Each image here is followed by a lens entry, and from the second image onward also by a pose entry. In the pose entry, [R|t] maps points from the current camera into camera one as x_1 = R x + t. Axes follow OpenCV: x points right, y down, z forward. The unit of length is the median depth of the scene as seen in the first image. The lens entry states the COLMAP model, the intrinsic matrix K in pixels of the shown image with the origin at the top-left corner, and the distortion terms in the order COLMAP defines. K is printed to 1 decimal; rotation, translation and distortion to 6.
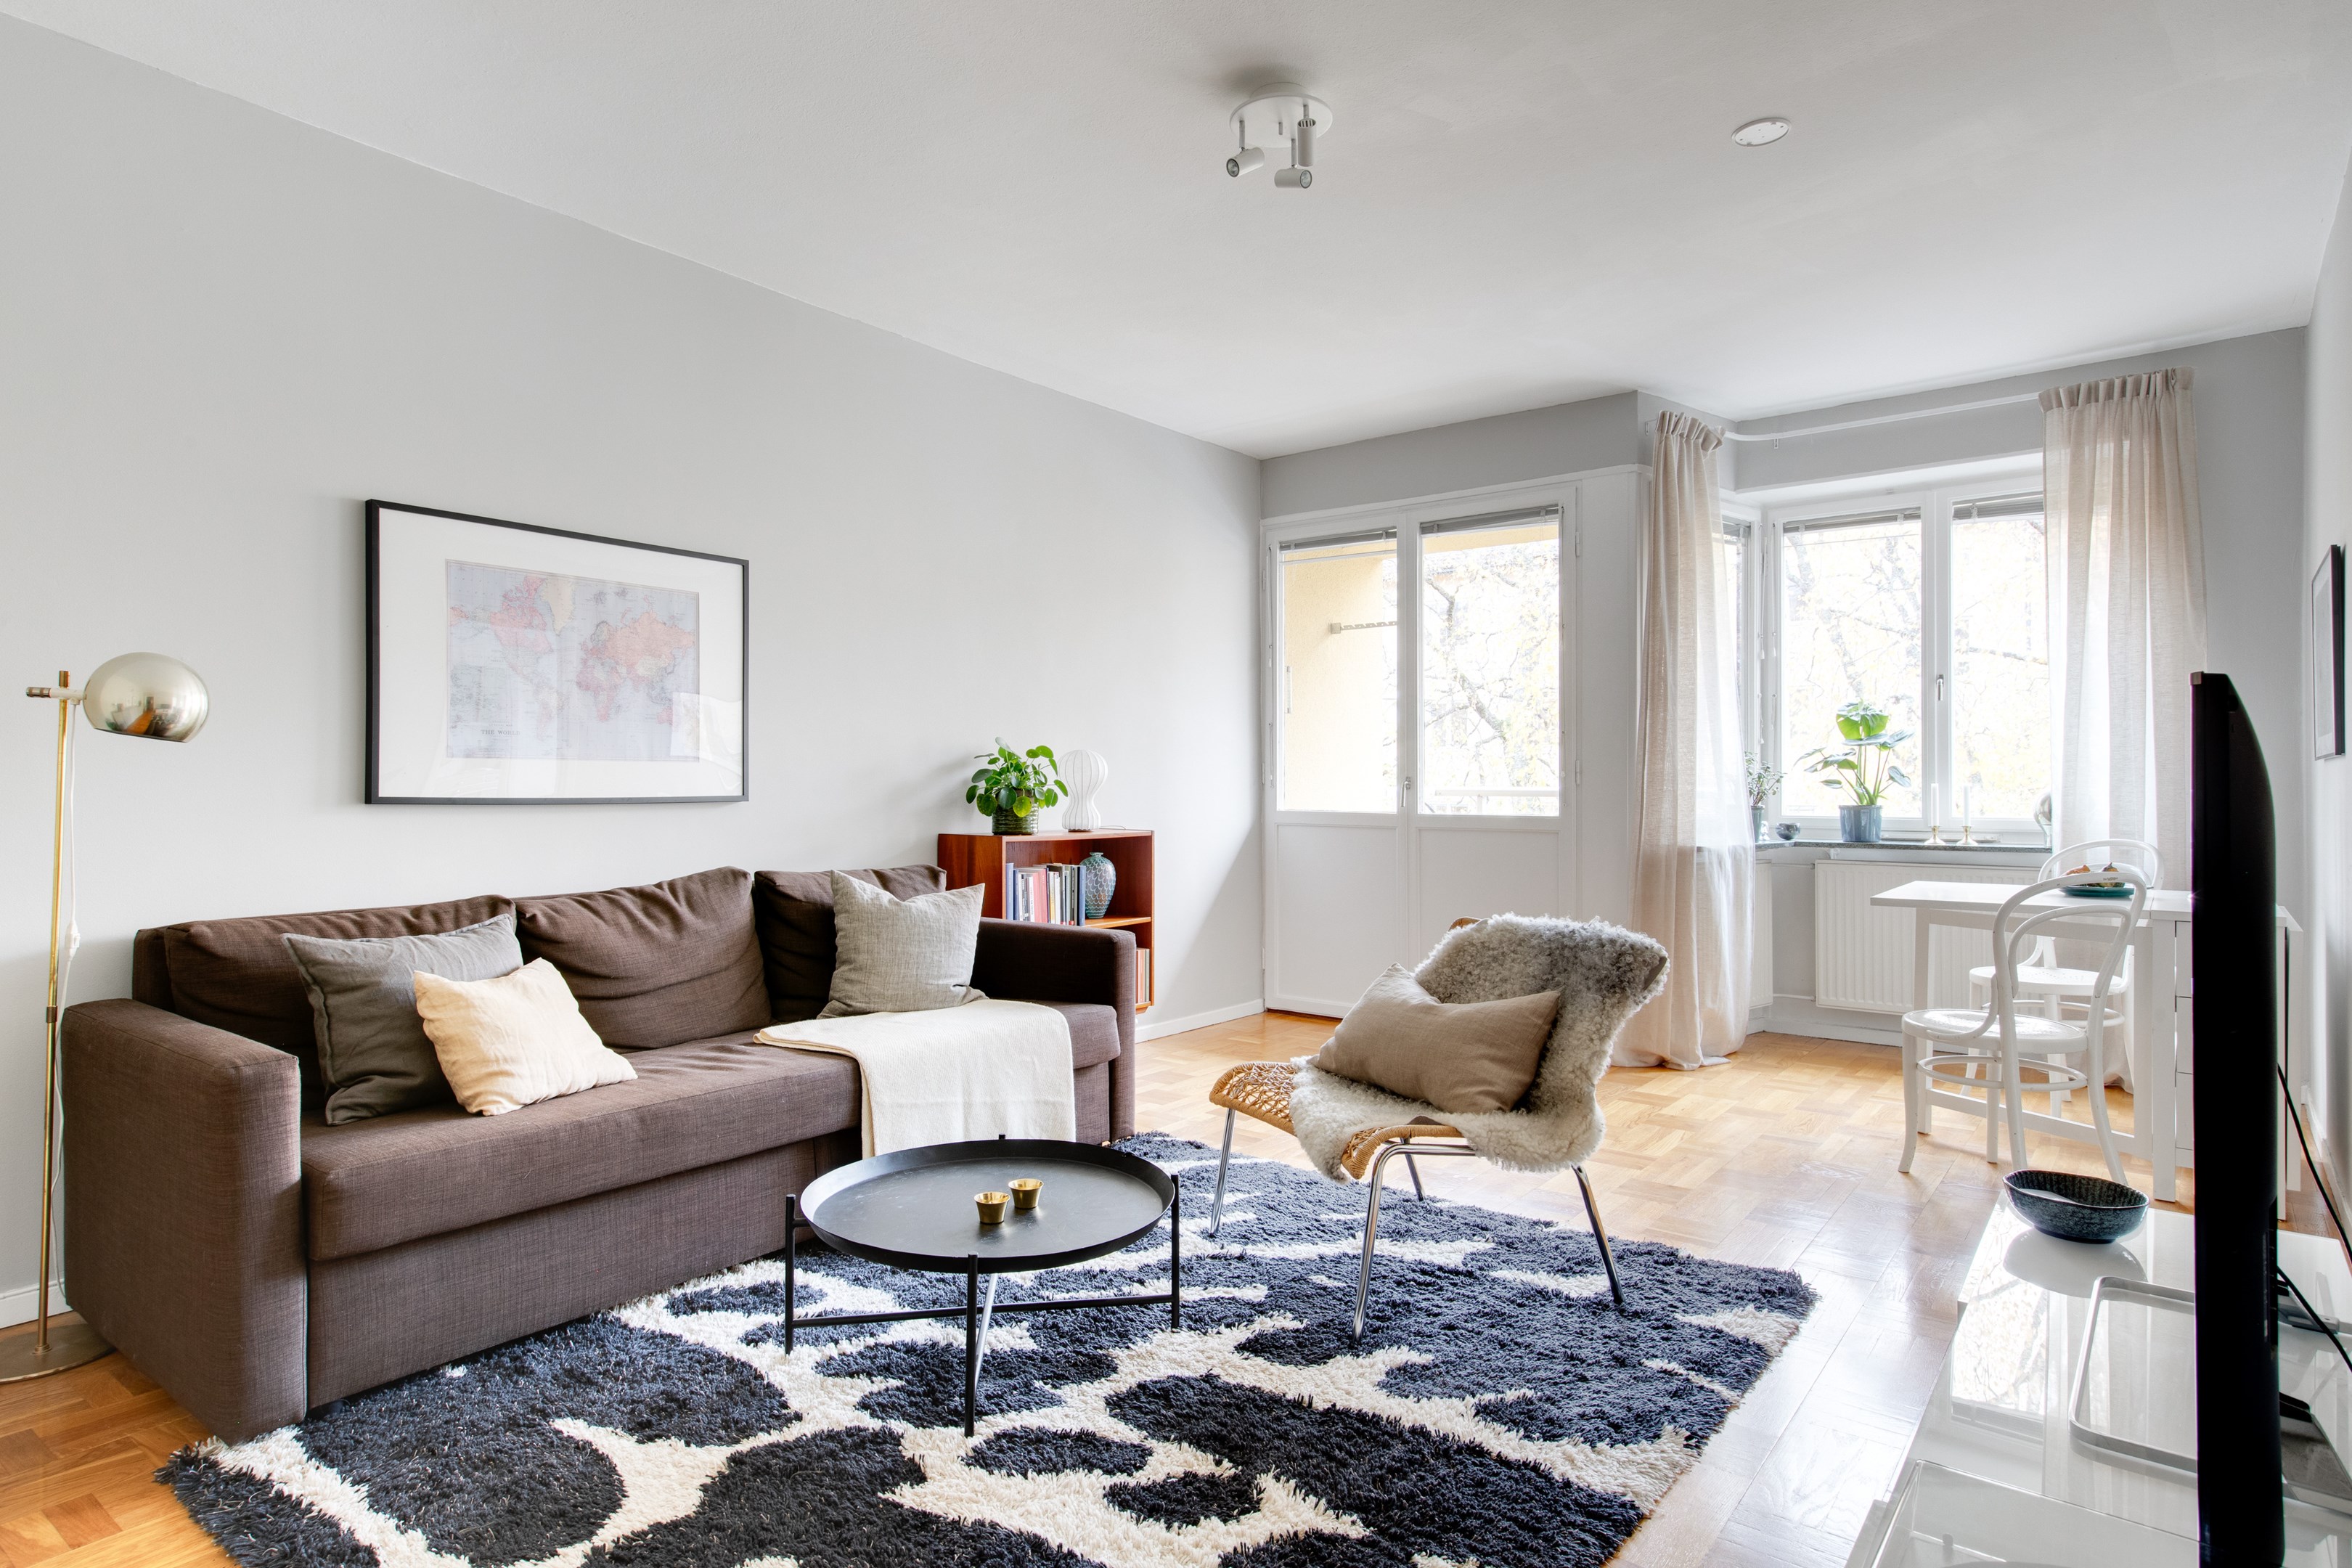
lens RADIAL K [[1304.3, 0, 1192.1], [0, 1304.3, 771.8], [0, 0, 1]] dist [0.015901, -0.001693]
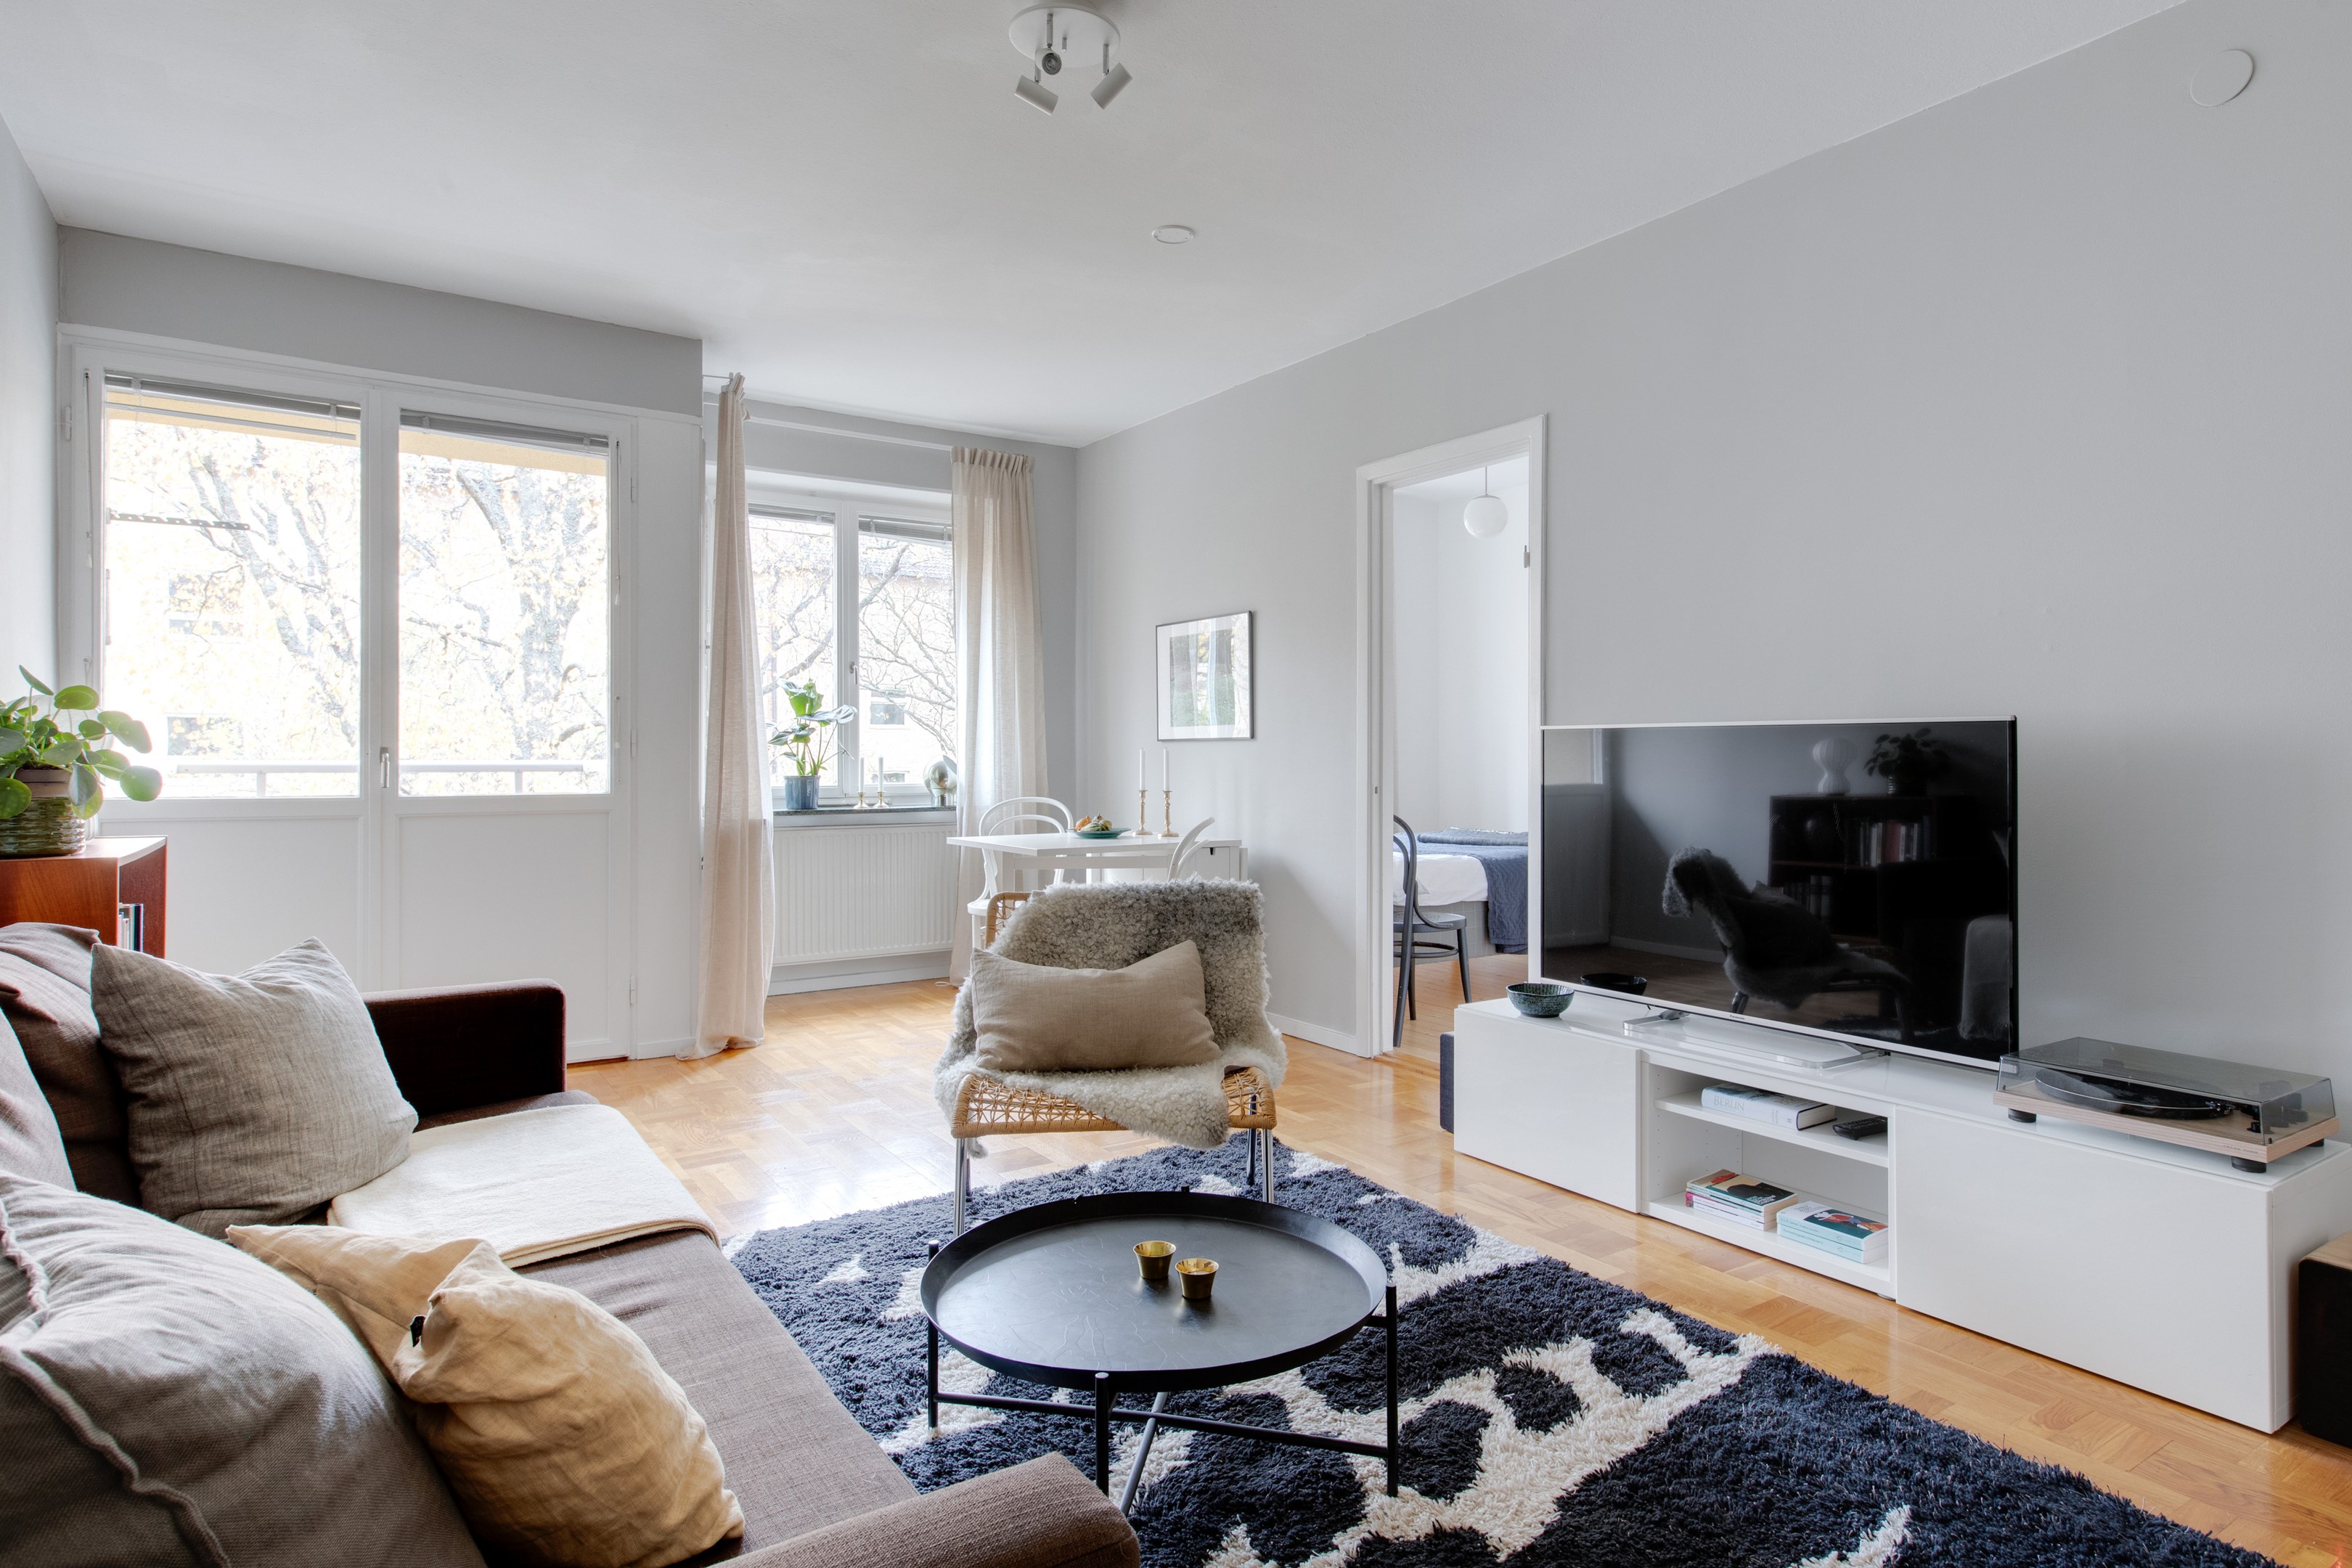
lens RADIAL K [[1327.4, 0, 1190.3], [0, 1327.4, 733.1], [0, 0, 1]] dist [0.019964, -0.000579]
pose [[0.293595, 0.015824, 0.955799, -0.637325], [-0.009582, 0.999861, -0.013611, 0.002787], [-0.955882, -0.005163, 0.293706, 0.508113]]
